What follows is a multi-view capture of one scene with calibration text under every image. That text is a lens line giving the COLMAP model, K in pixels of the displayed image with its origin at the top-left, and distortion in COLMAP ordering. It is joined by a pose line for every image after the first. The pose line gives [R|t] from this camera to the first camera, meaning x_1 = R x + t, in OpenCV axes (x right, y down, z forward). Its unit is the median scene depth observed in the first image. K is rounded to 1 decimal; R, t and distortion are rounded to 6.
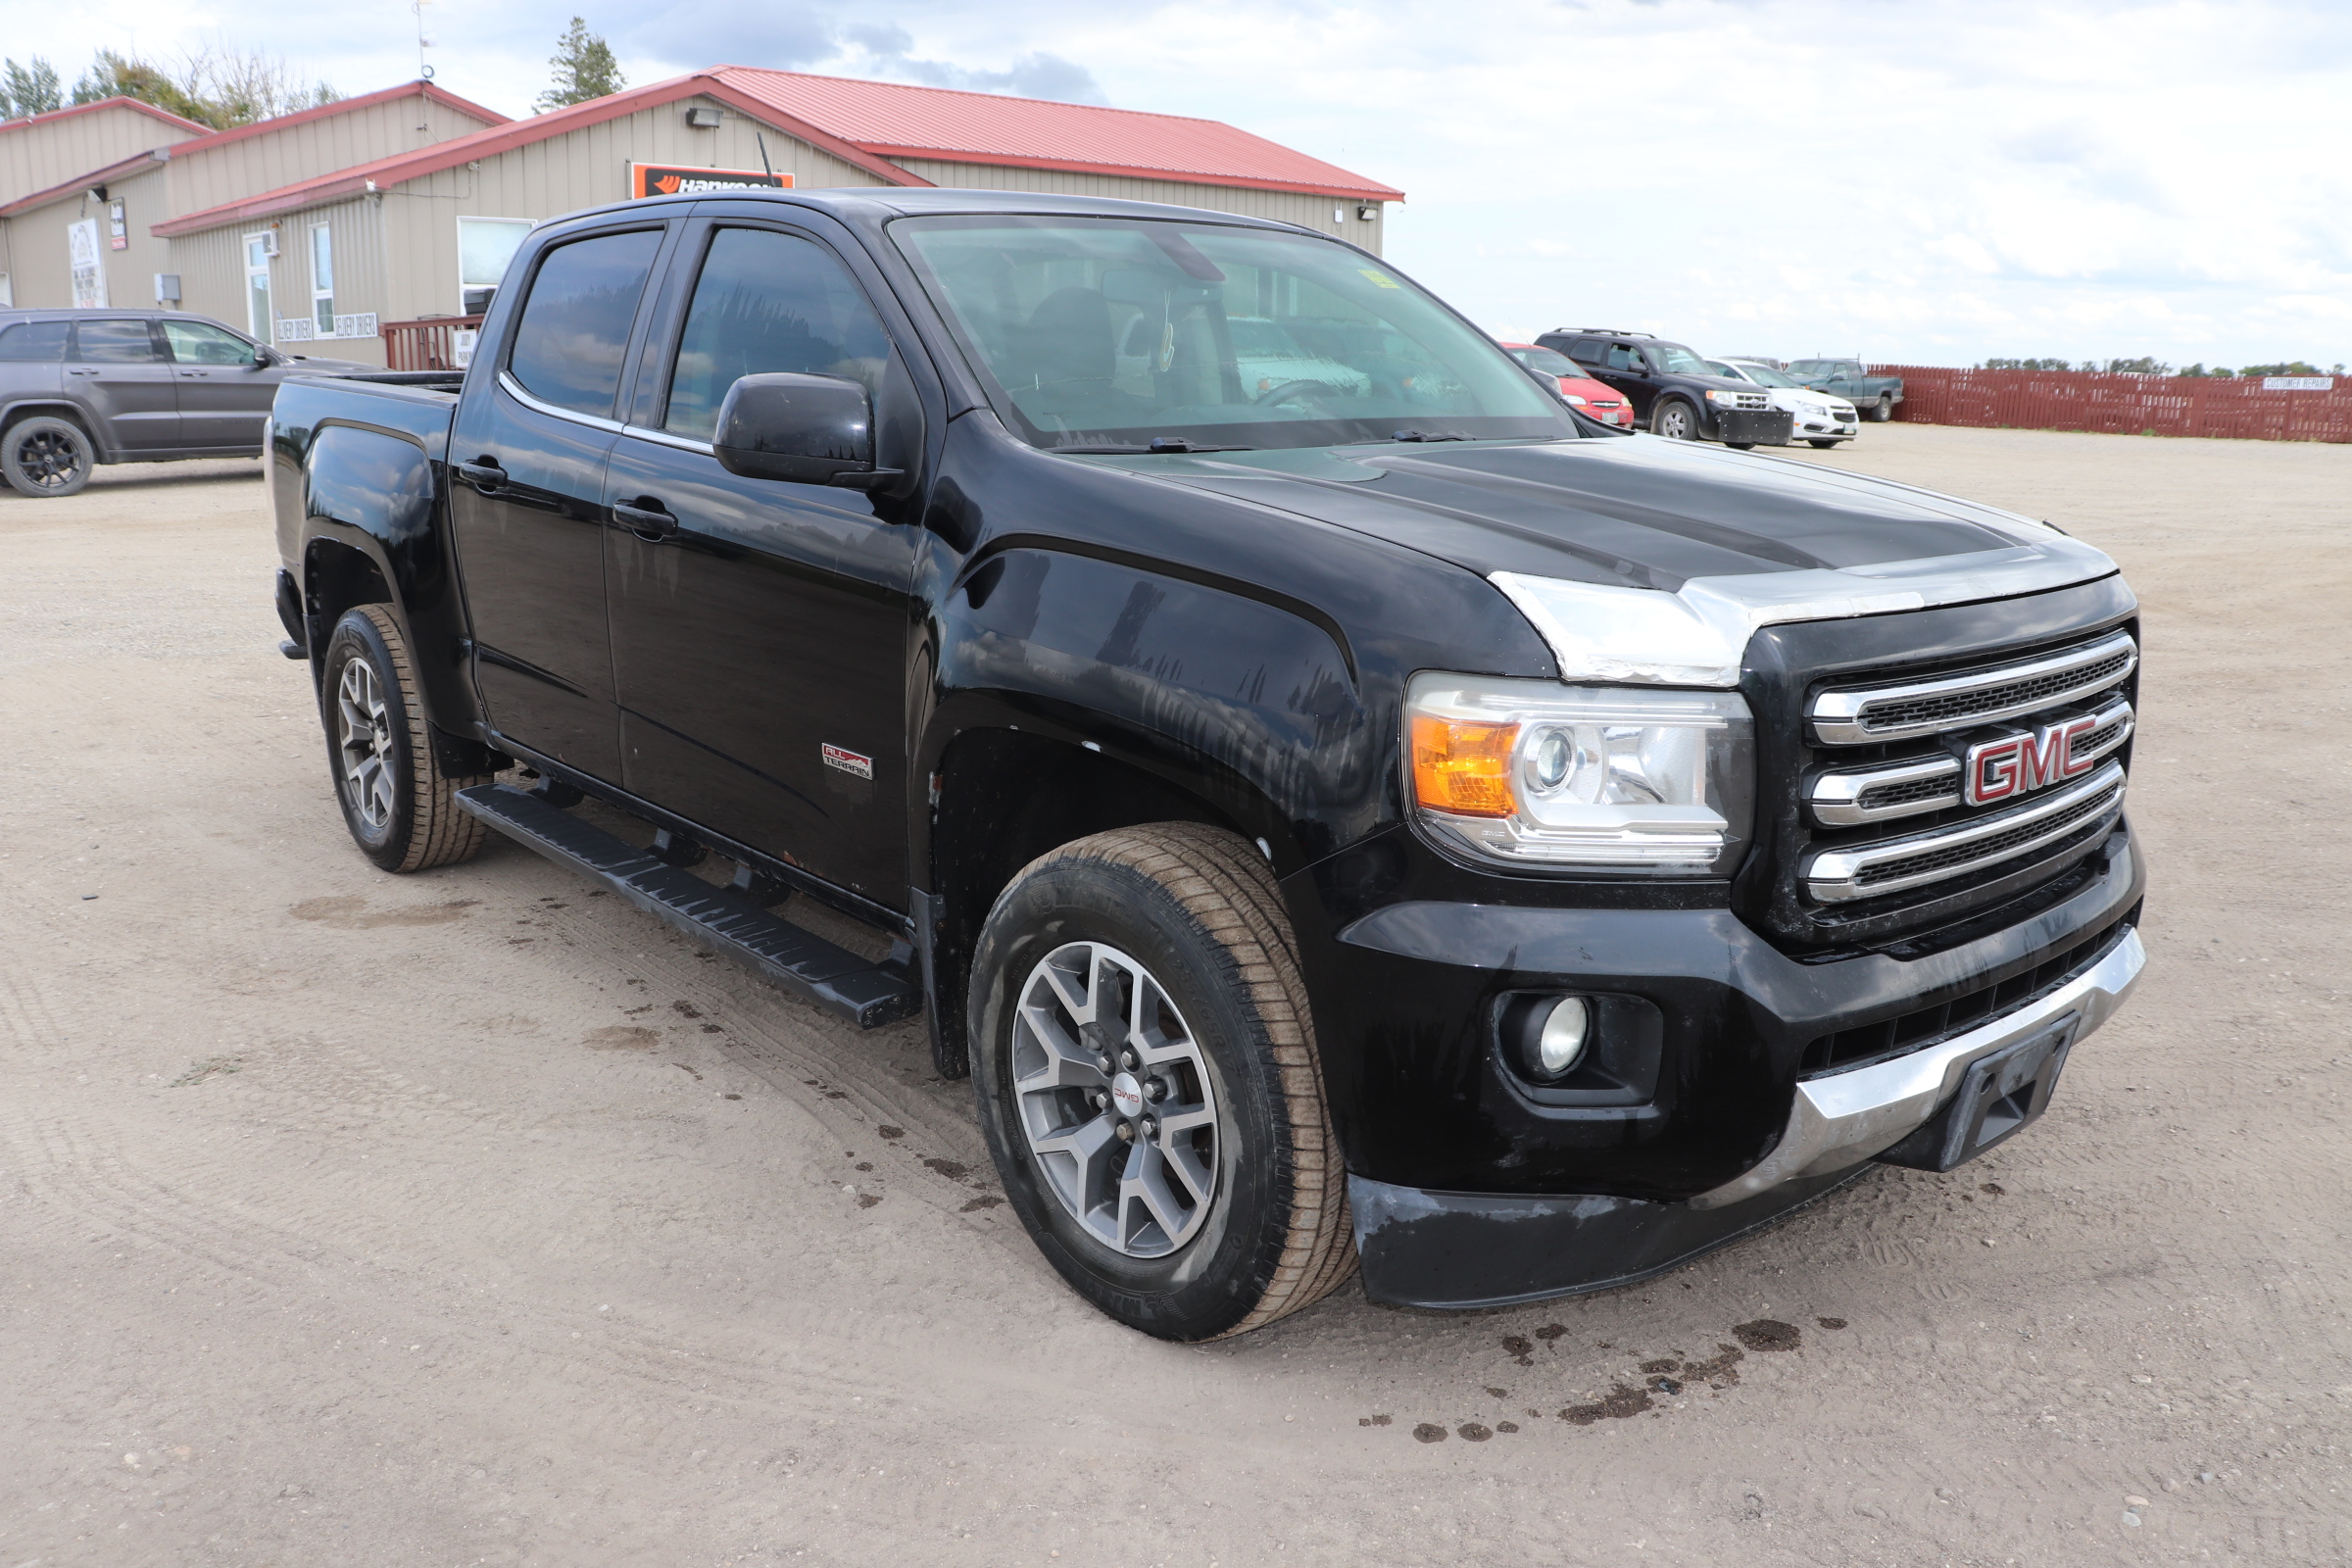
lens RADIAL K [[1937.9, 0, 1186.5], [0, 1937.9, 780.9], [0, 0, 1]] dist [-0.186590, 0.172577]
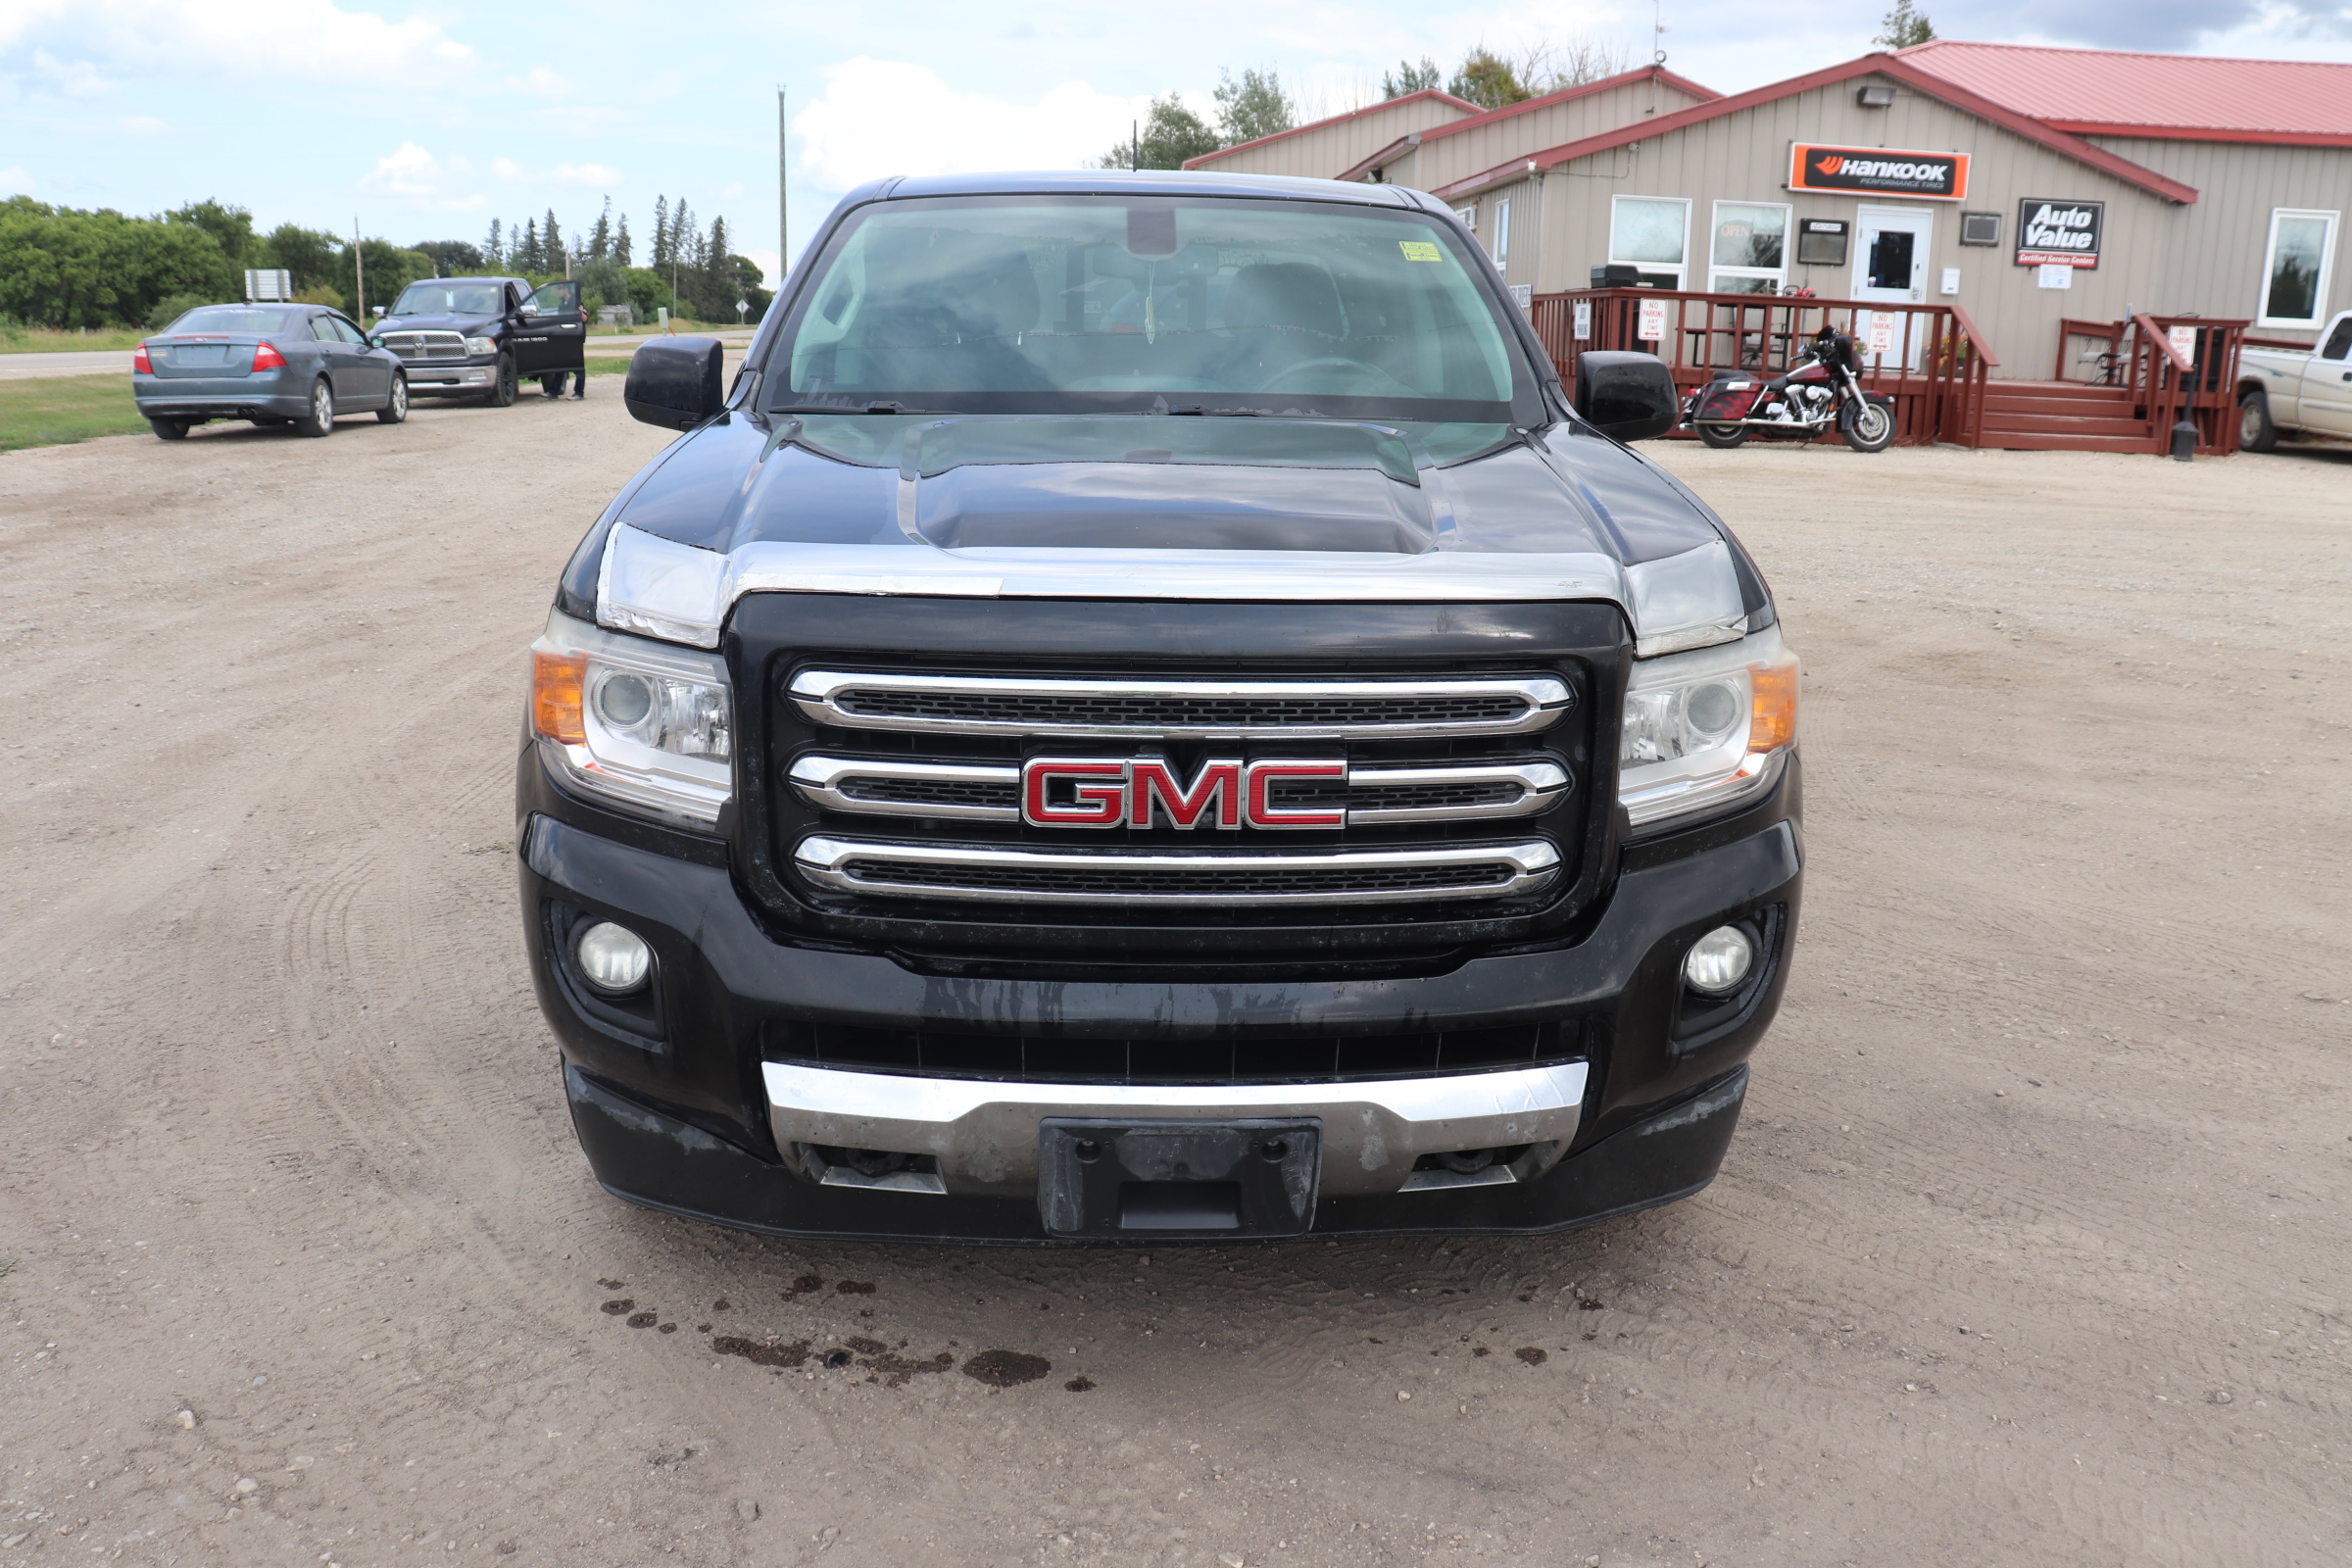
lens RADIAL K [[1921.6, 0, 1179.2], [0, 1921.6, 775.0], [0, 0, 1]] dist [-0.160915, 0.138094]
pose [[0.783966, 0.153484, -0.601531, 0.104252], [-0.148975, 0.987155, 0.057721, -0.007444], [0.602663, 0.044362, 0.796761, 0.033402]]
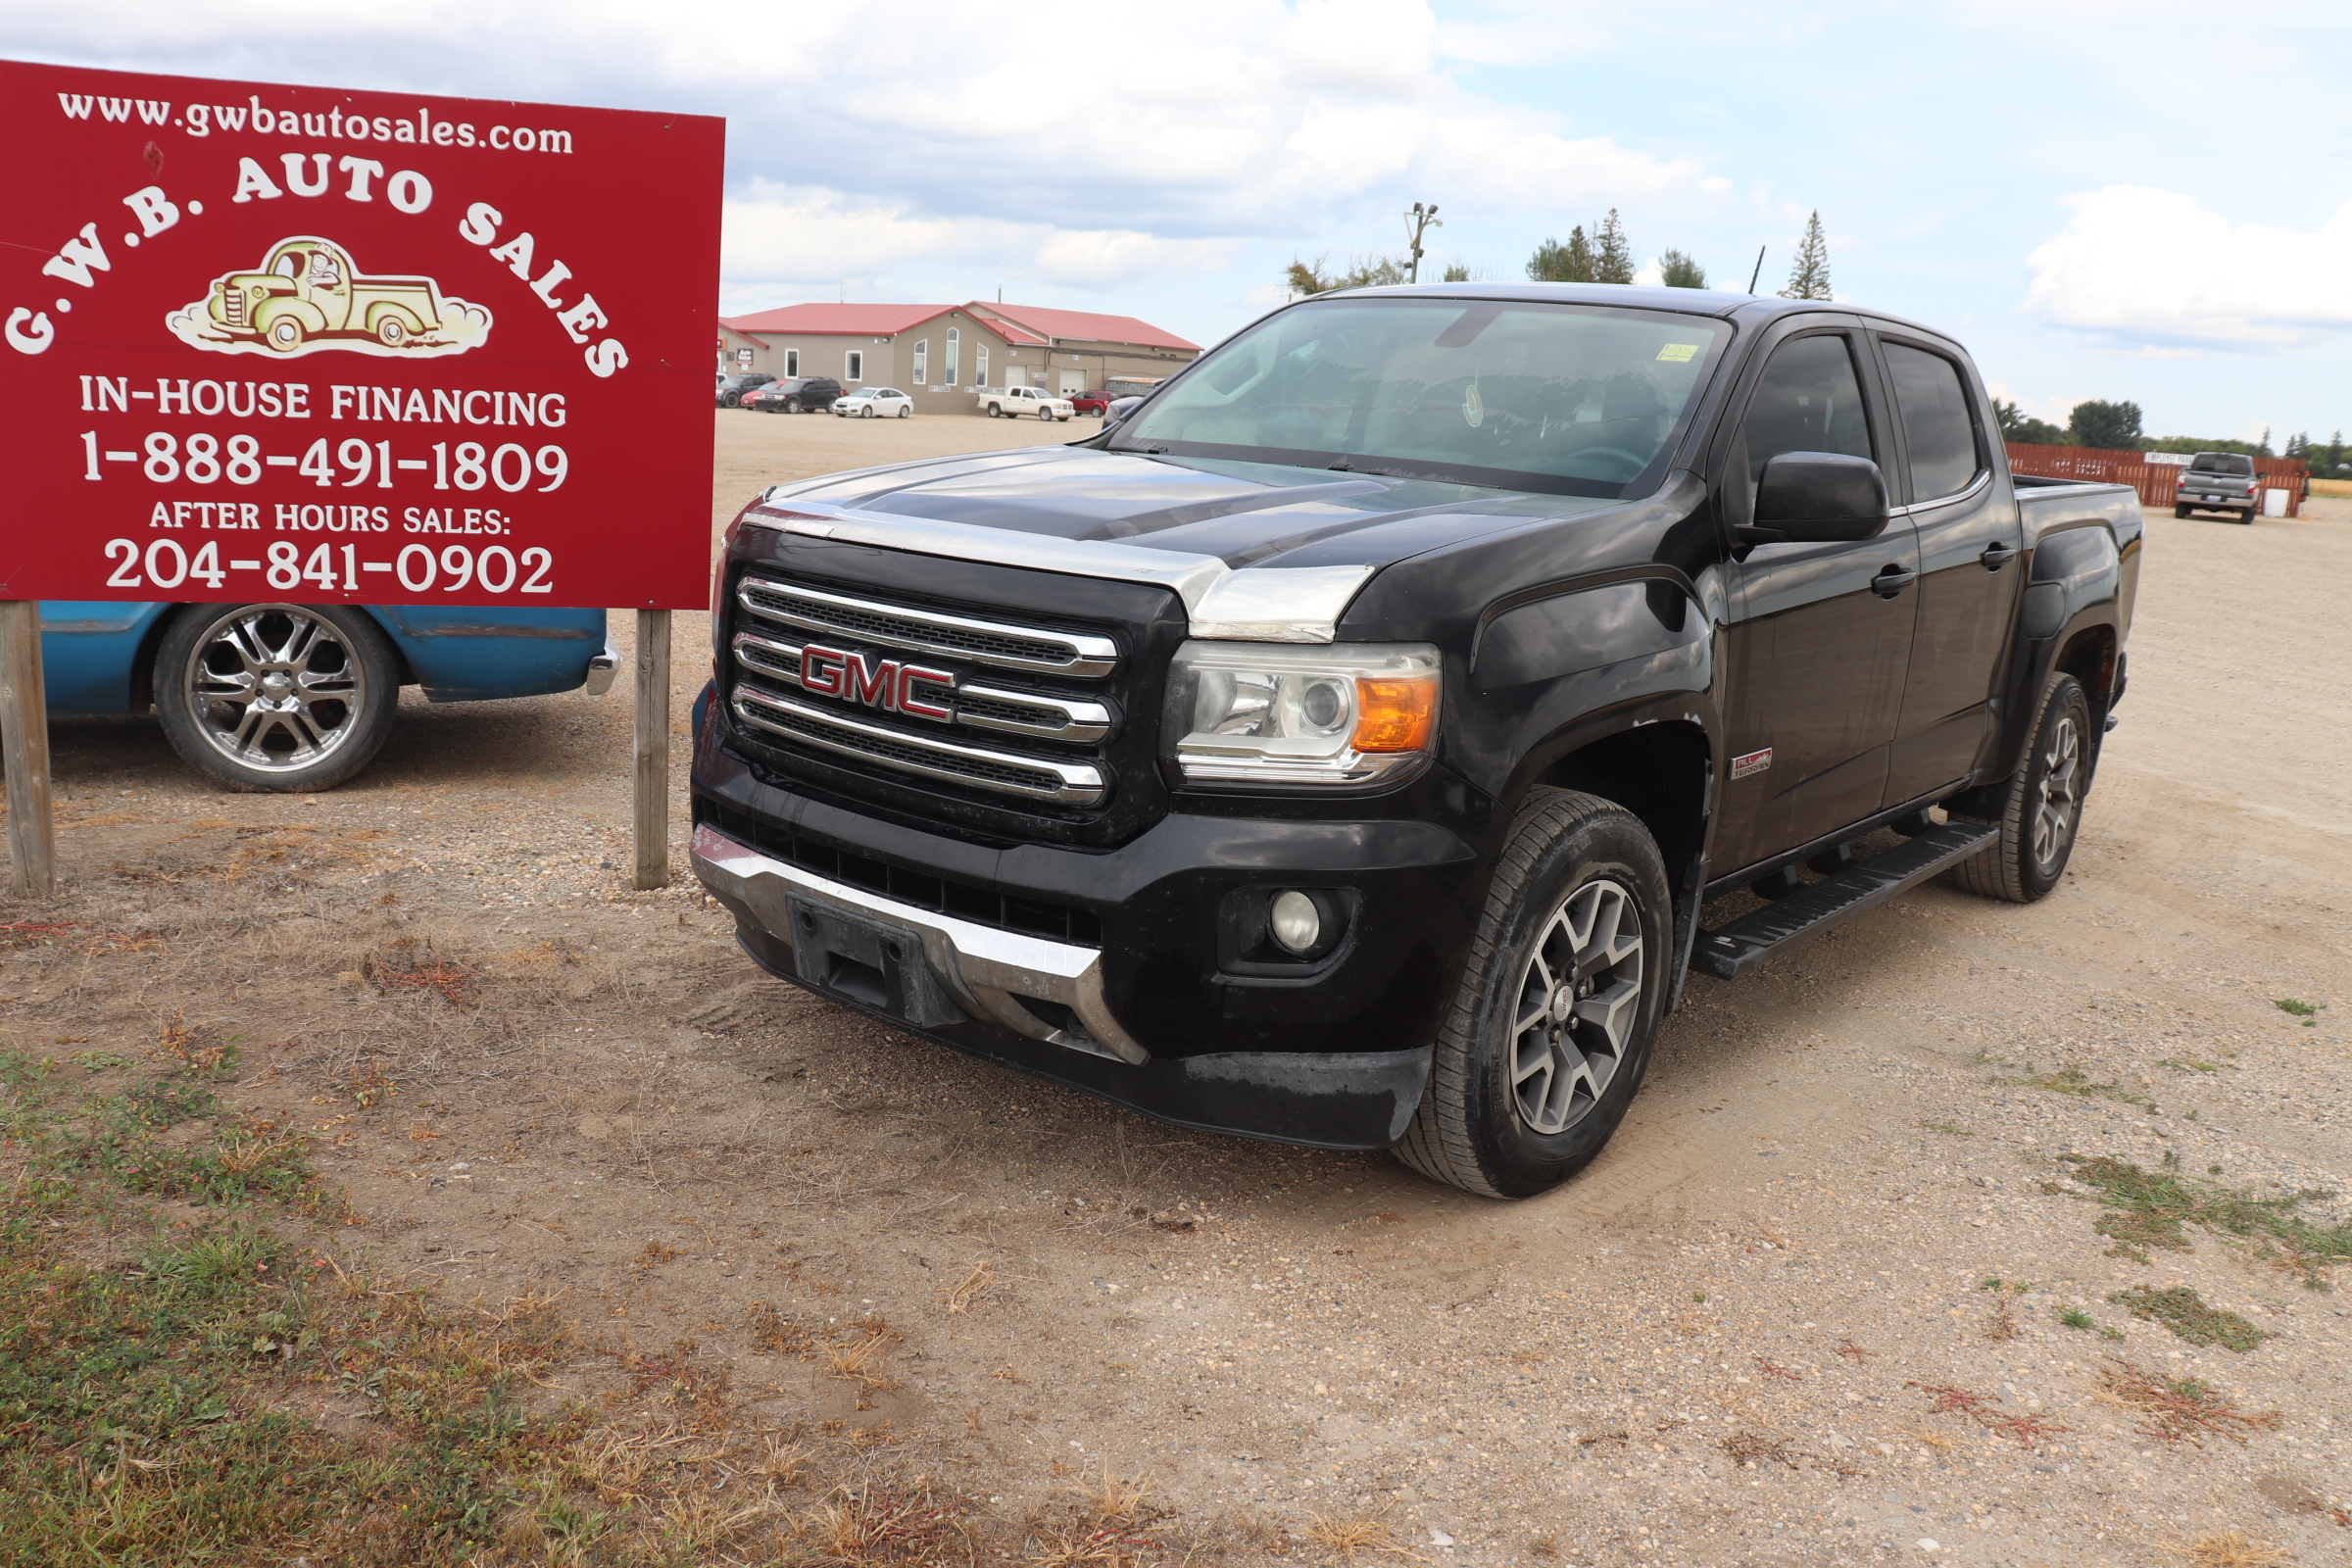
lens RADIAL K [[1921.6, 0, 1179.2], [0, 1921.6, 775.0], [0, 0, 1]] dist [-0.160915, 0.138094]
pose [[0.163582, 0.202184, -0.965589, 0.184911], [-0.281423, 0.947668, 0.150756, -0.021544], [0.945538, 0.247078, 0.211921, 0.102609]]
